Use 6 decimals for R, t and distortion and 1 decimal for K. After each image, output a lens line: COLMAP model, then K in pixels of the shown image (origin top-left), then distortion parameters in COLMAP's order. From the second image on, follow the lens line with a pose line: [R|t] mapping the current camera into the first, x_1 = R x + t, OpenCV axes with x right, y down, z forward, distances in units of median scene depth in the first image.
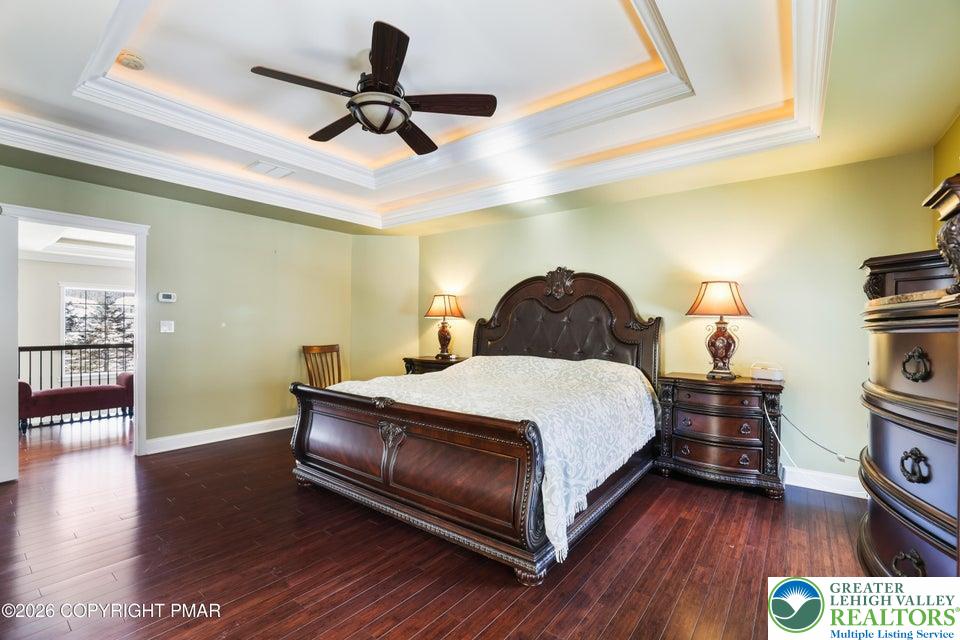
lens RADIAL K [[438.5, 0, 482.6], [0, 438.5, 324.2], [0, 0, 1]] dist [-0.037073, -0.000488]
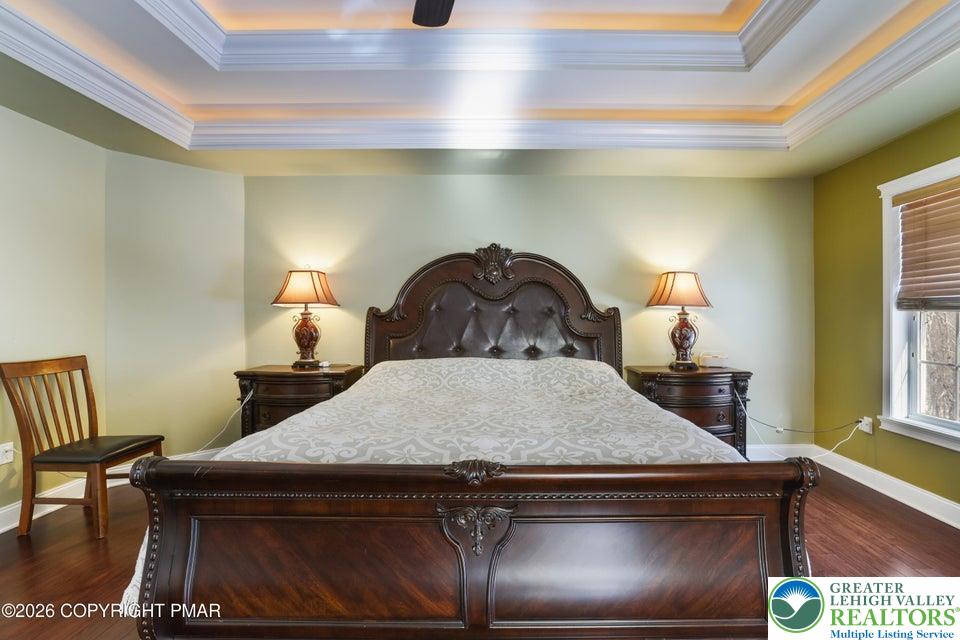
lens RADIAL K [[438.5, 0, 479.6], [0, 438.5, 316.9], [0, 0, 1]] dist [-0.037073, -0.000488]
pose [[0.782287, -0.001772, 0.622915, -0.338677], [0.001046, 0.999998, 0.001531, 0.001919], [-0.622917, -0.000546, 0.782288, 0.388684]]
